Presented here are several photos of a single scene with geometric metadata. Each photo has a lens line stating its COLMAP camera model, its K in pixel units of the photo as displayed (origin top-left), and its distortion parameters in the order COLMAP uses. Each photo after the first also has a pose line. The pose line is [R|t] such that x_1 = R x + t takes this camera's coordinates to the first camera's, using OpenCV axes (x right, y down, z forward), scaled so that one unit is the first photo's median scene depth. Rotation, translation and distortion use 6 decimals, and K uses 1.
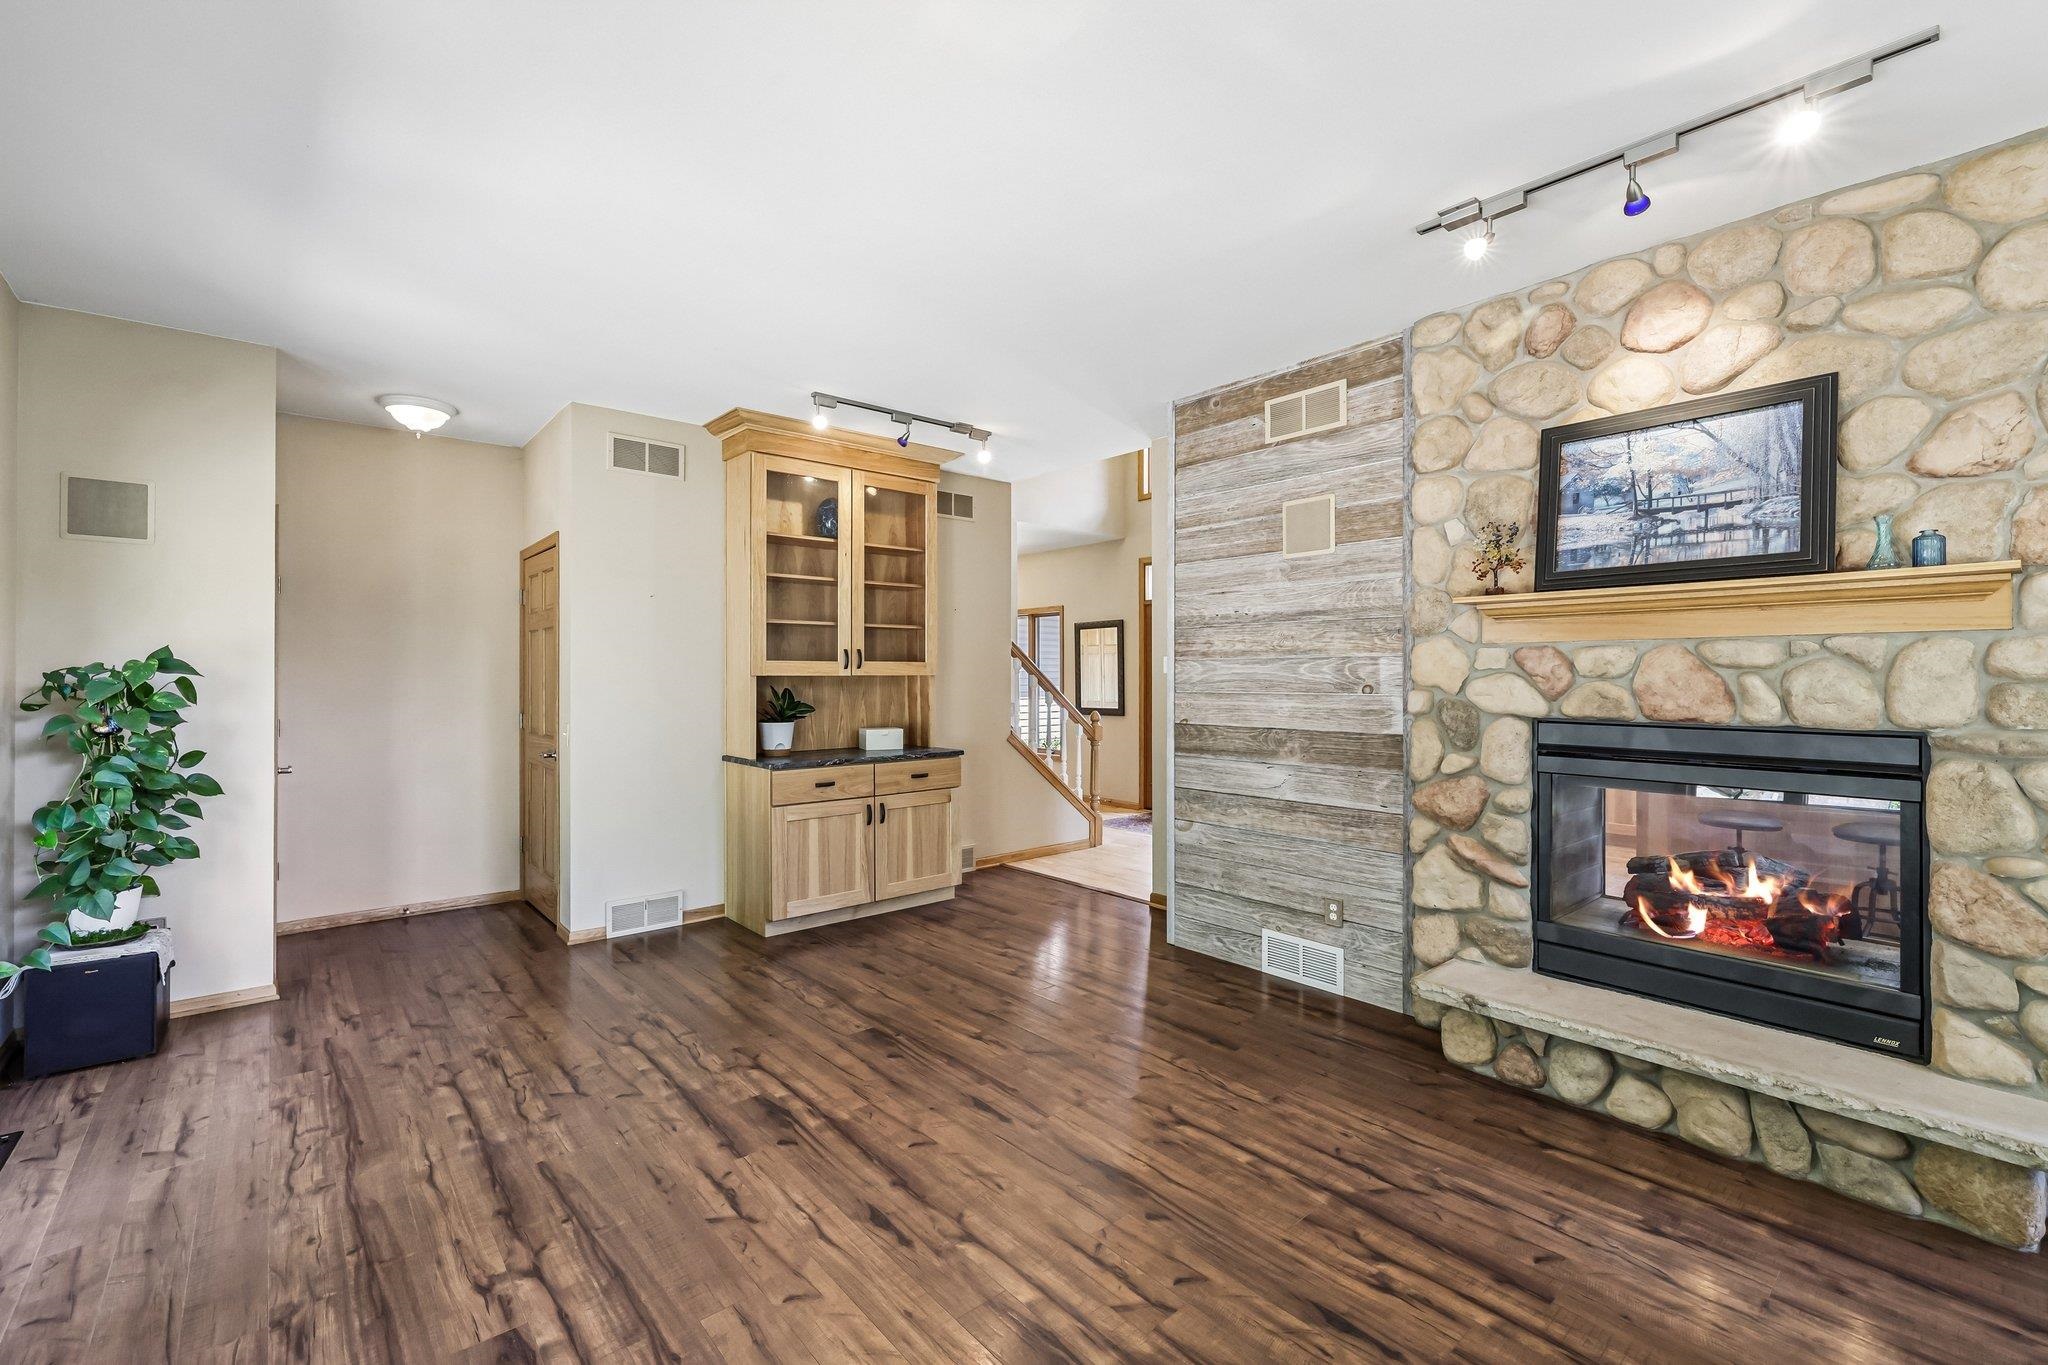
lens RADIAL K [[880.2, 0, 1028.8], [0, 880.2, 679.7], [0, 0, 1]] dist [-0.000310, 0.001018]
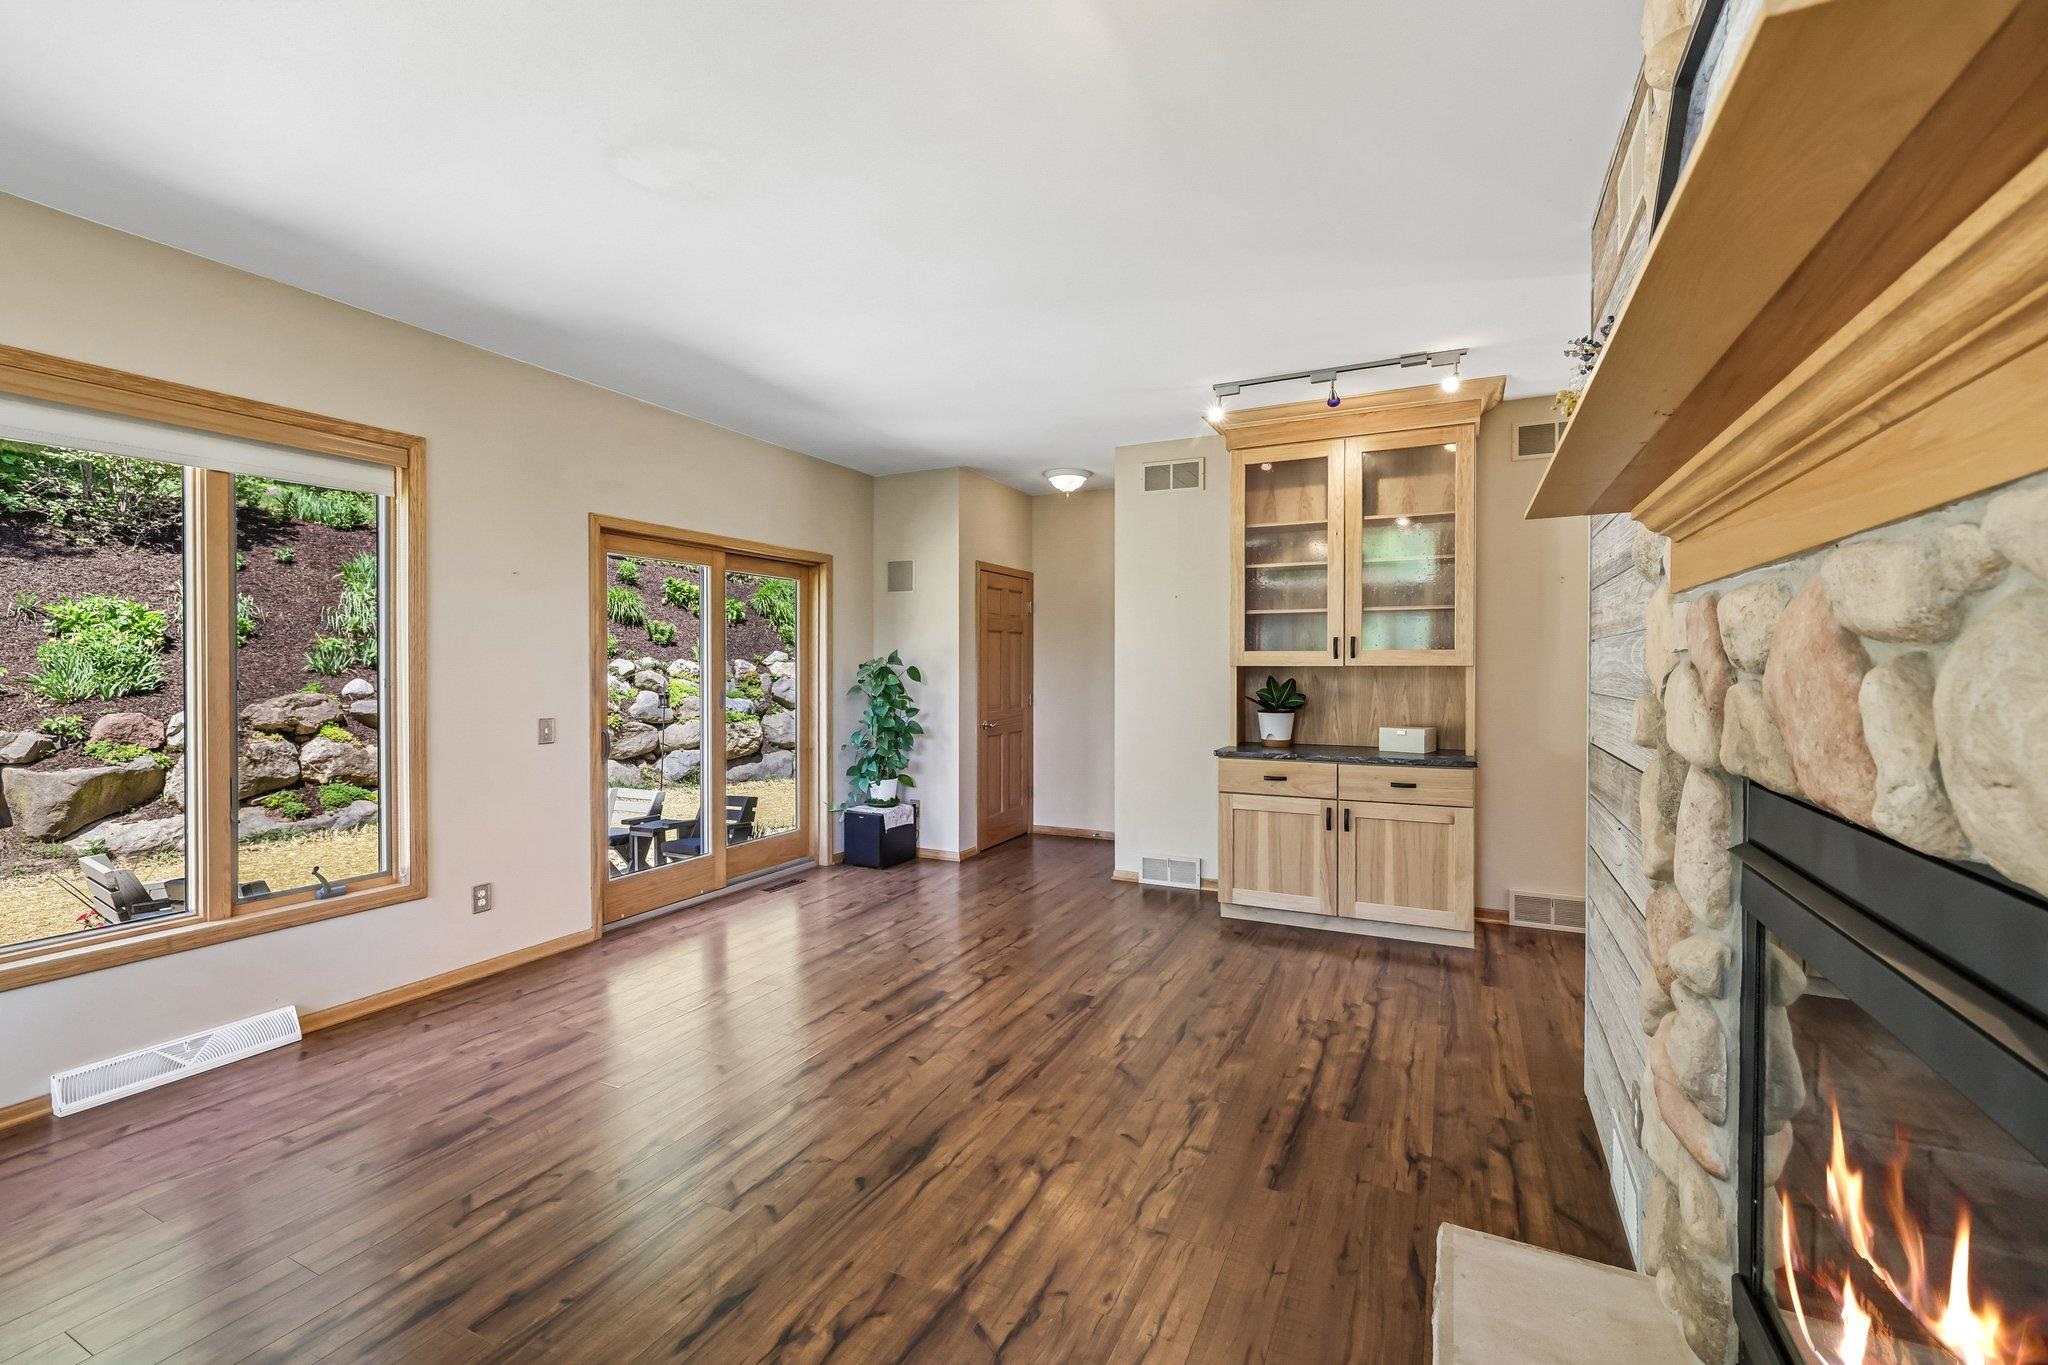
lens RADIAL K [[880.2, 0, 1008.0], [0, 880.2, 680.6], [0, 0, 1]] dist [-0.000310, 0.001018]
pose [[0.380224, 0.015549, -0.924764, 0.762994], [-0.005569, 0.999879, 0.014523, -0.001357], [0.924878, -0.000372, 0.380265, 0.499530]]
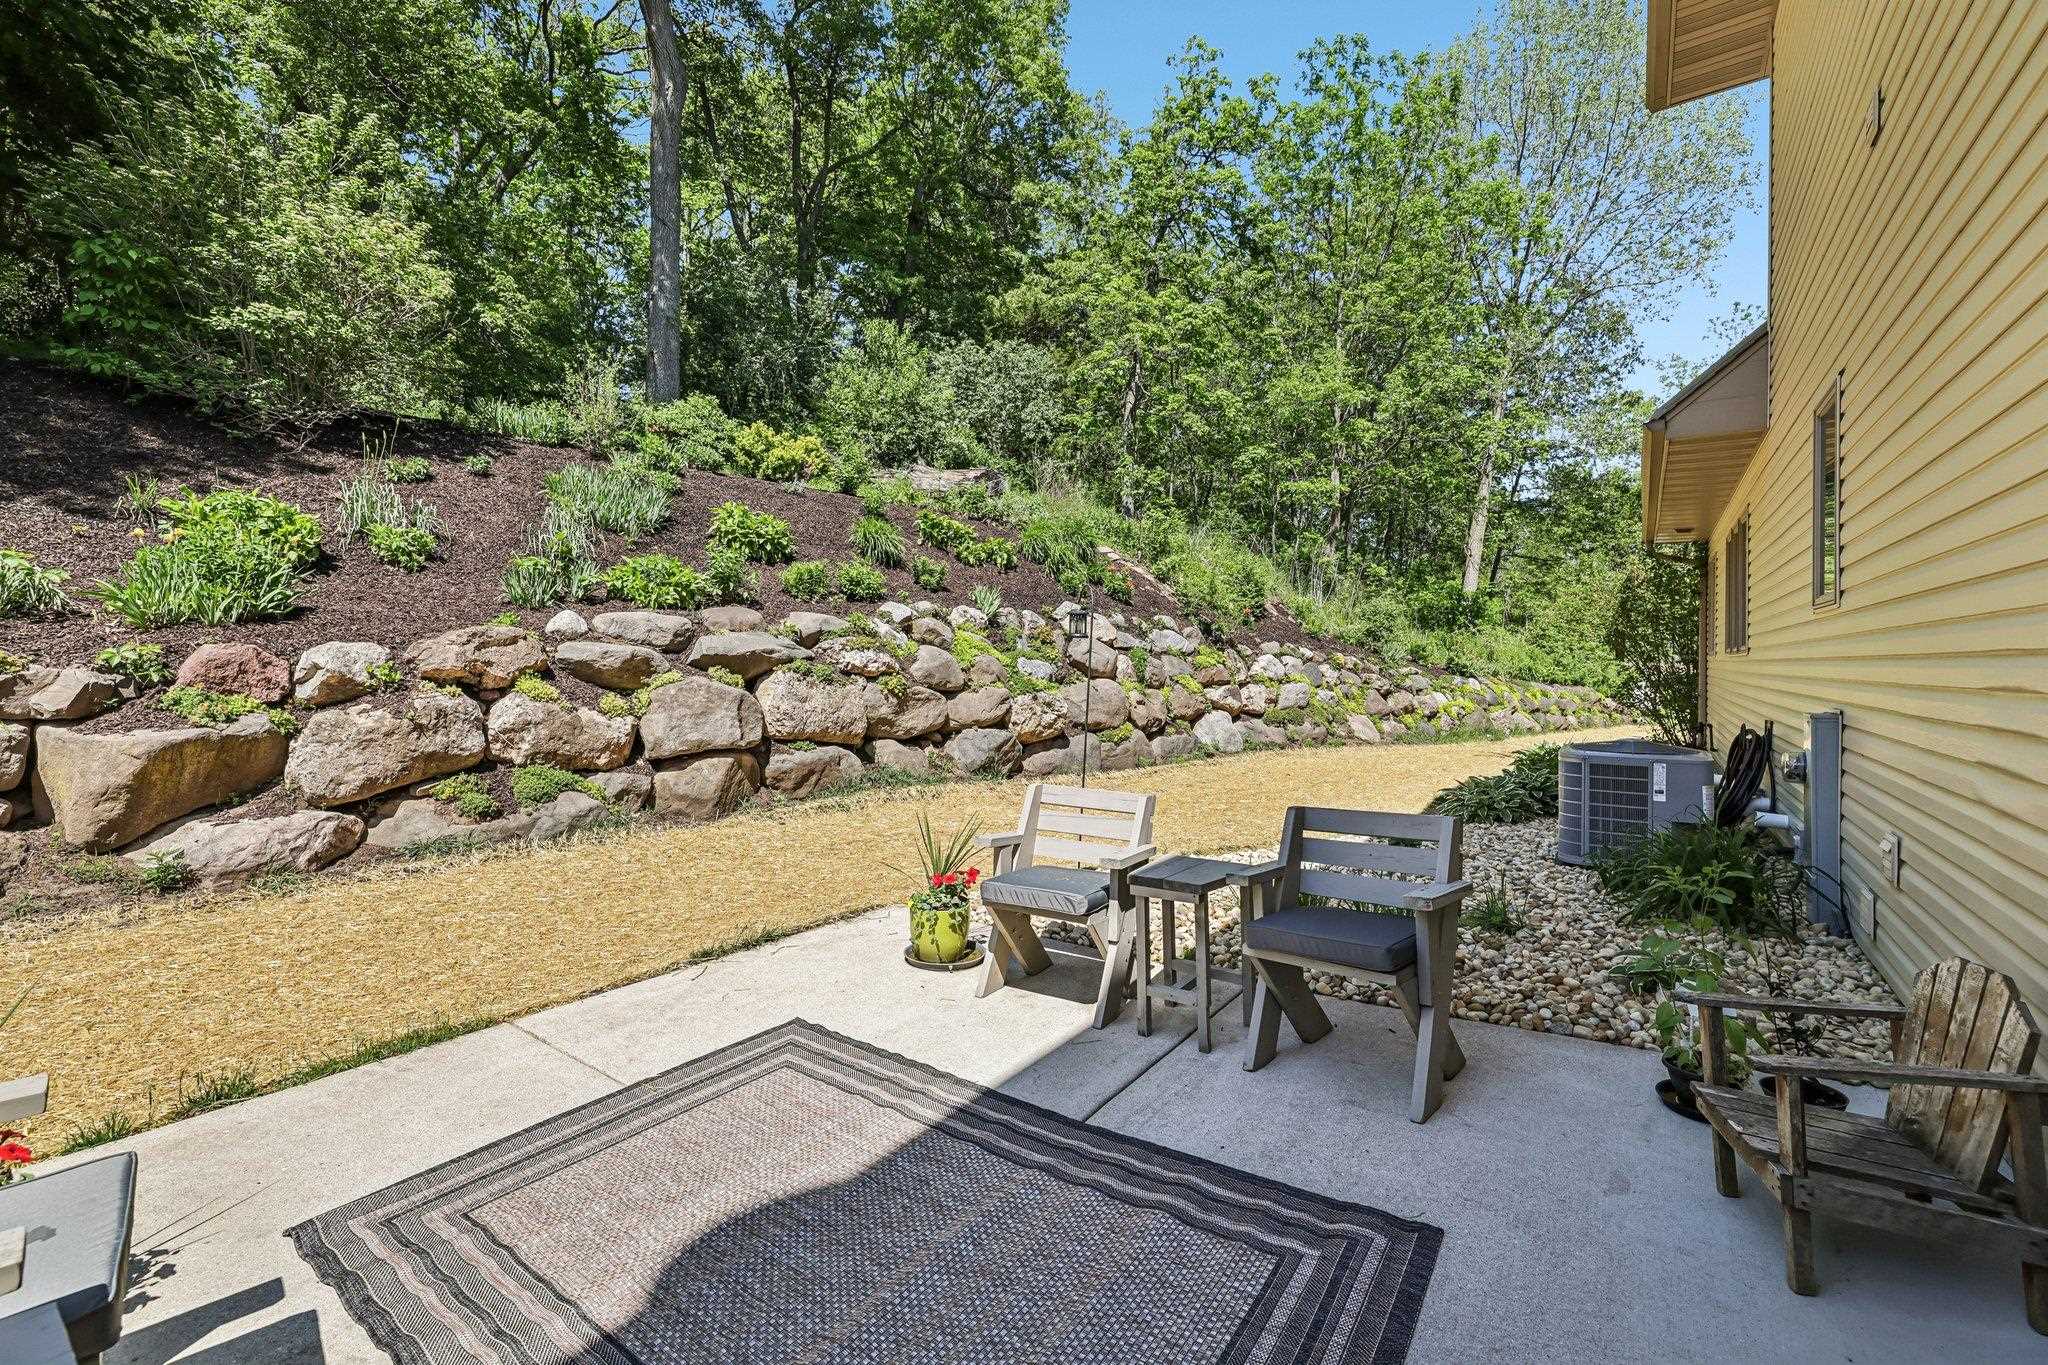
lens RADIAL K [[880.2, 0, 1008.1], [0, 880.2, 664.8], [0, 0, 1]] dist [-0.000310, 0.001018]
pose [[0.225831, 0.004843, -0.974155, -0.690444], [-0.007920, 0.999964, 0.003136, 0.163002], [0.974134, 0.007008, 0.225861, 0.112479]]
